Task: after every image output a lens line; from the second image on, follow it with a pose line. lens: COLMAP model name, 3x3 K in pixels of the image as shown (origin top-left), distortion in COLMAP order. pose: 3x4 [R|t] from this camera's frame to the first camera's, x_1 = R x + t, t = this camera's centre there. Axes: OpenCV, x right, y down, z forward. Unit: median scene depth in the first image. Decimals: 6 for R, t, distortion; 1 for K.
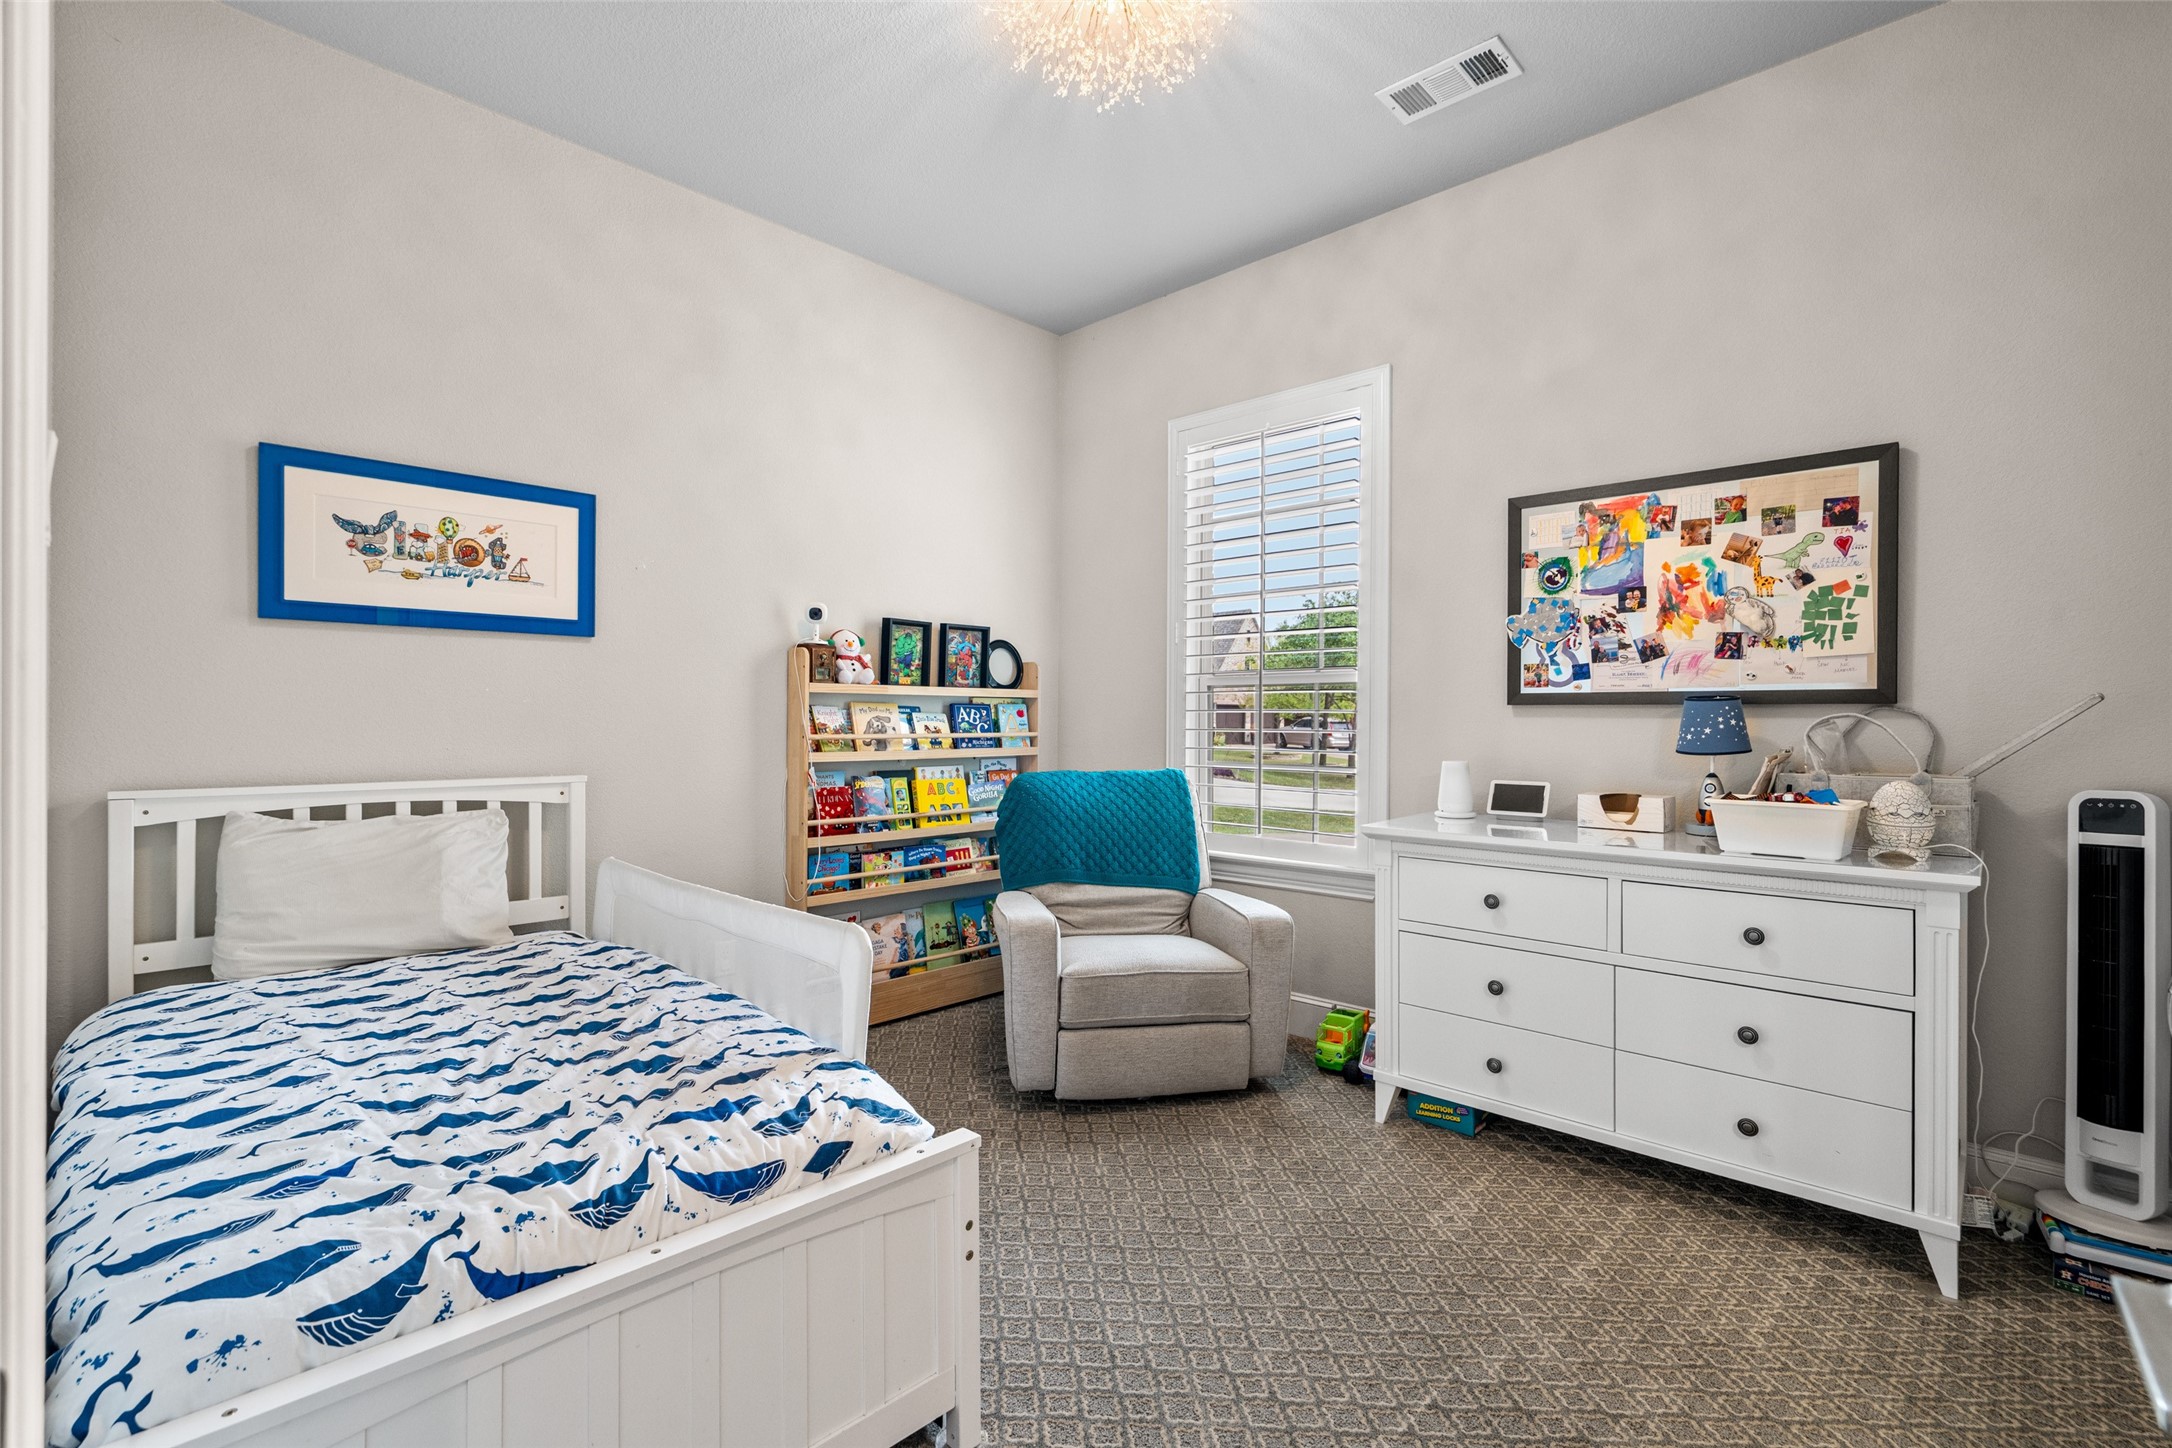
lens RADIAL K [[975.7, 0, 1085.8], [0, 975.7, 714.7], [0, 0, 1]] dist [-0.000146, 0.000163]
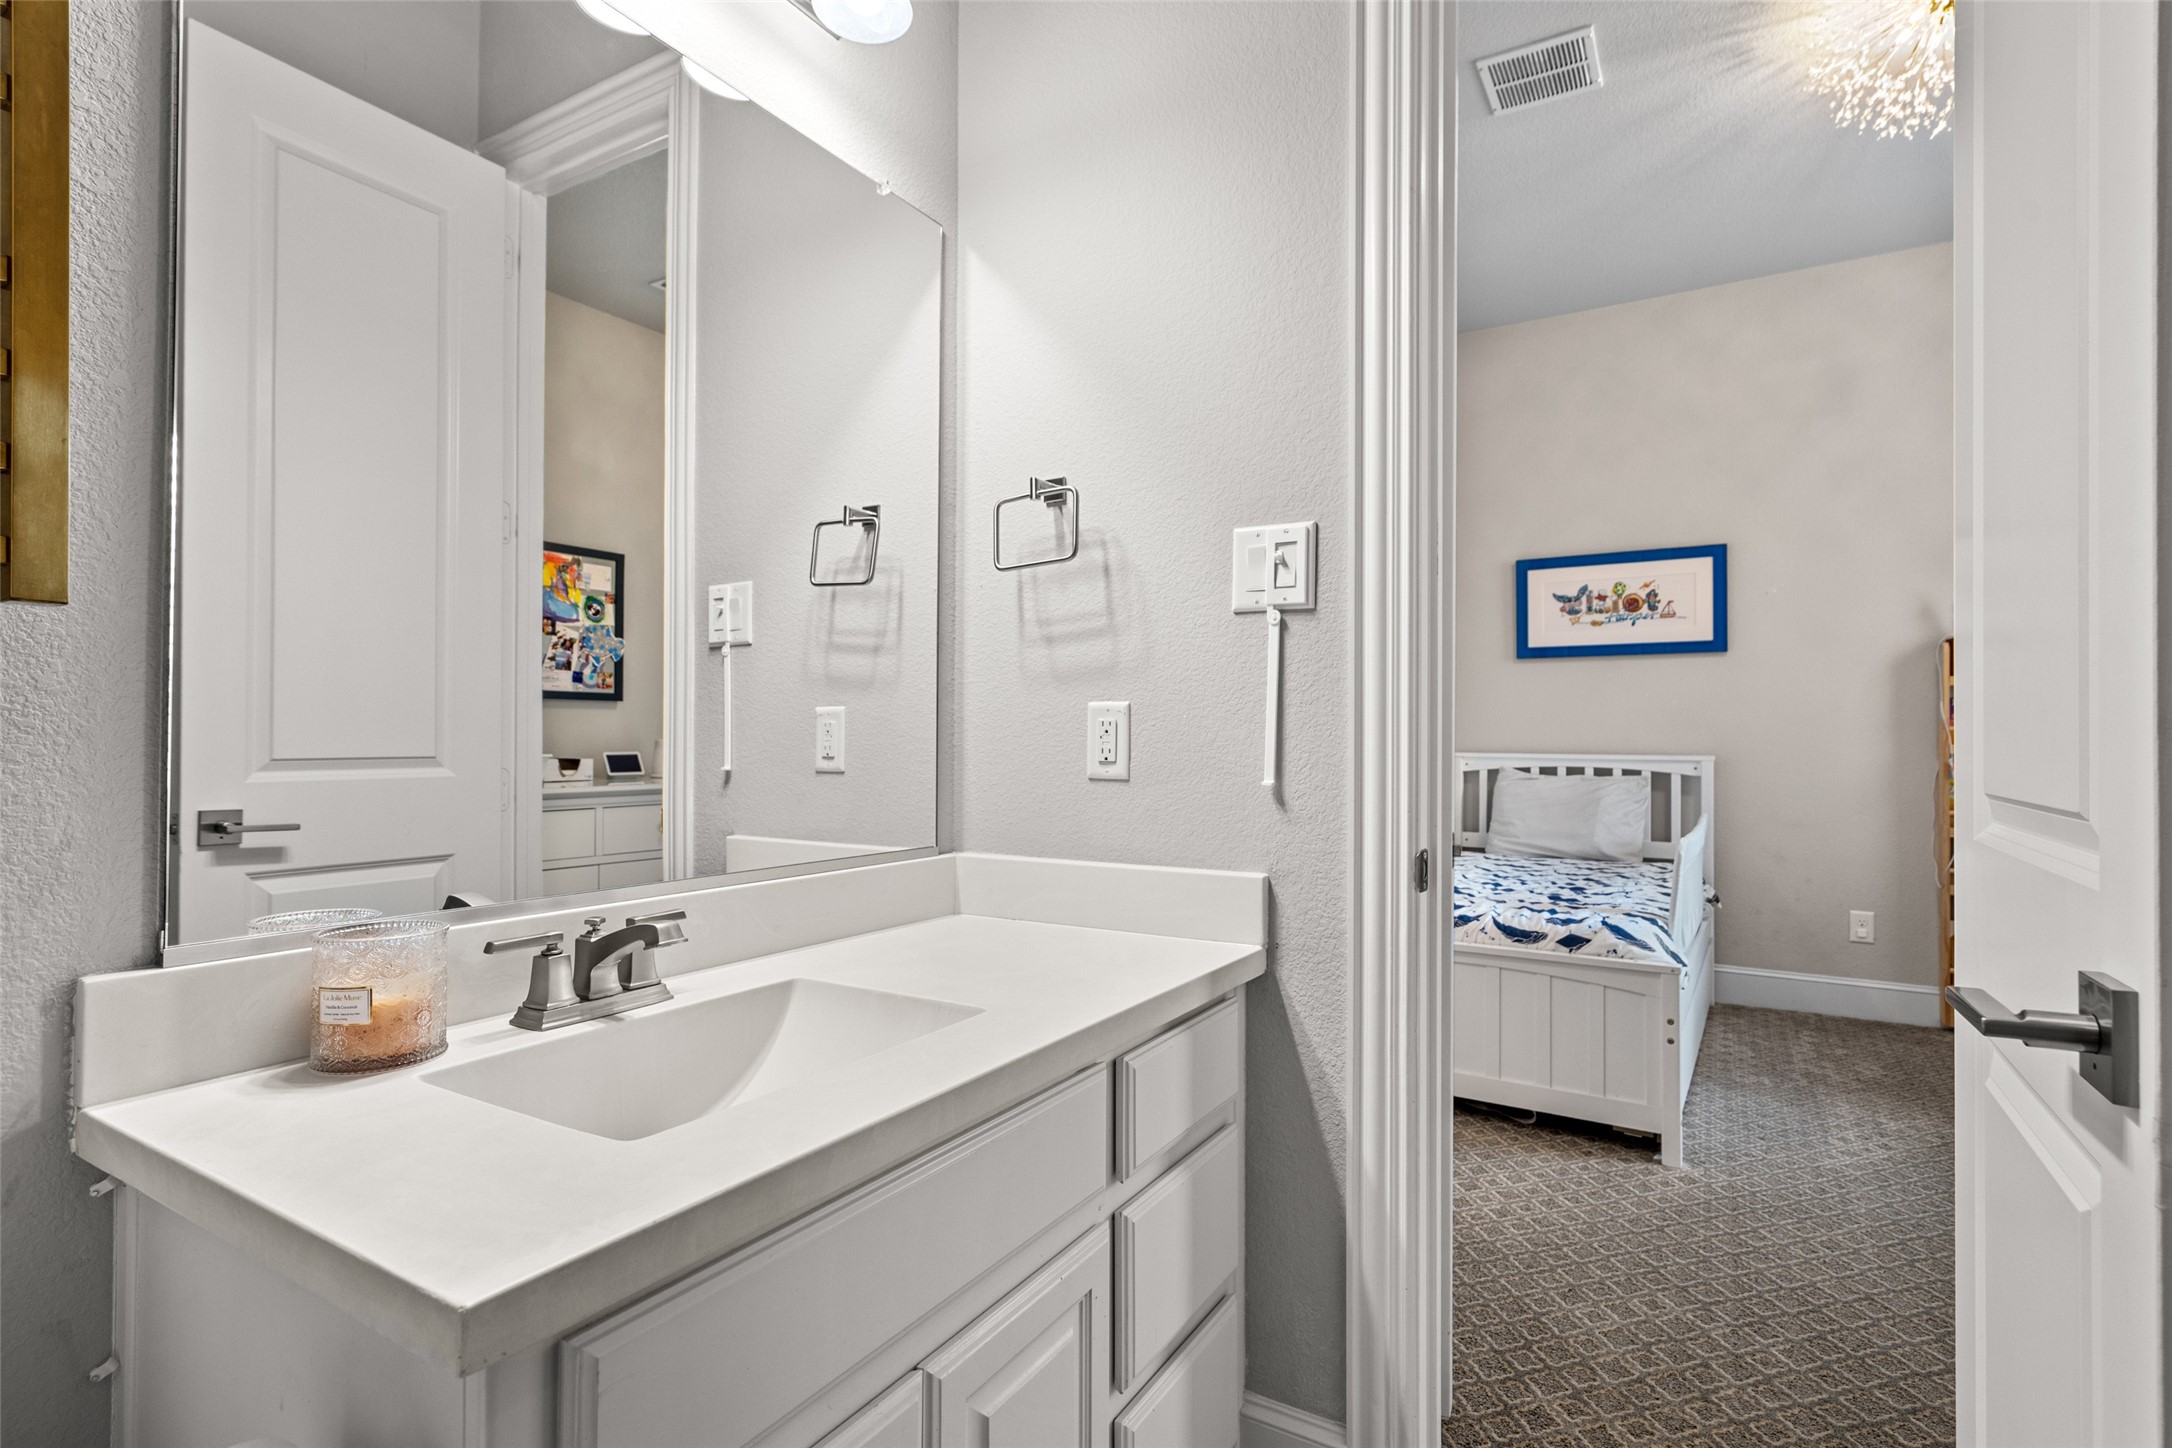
lens RADIAL K [[1056.4, 0, 1082.6], [0, 1056.4, 724.1], [0, 0, 1]] dist [0.000027, 0.000006]
pose [[0.220372, -0.008595, -0.975378, 0.791659], [0.003230, 0.999962, -0.008082, 0.030161], [0.975411, -0.001370, 0.220391, -0.182138]]
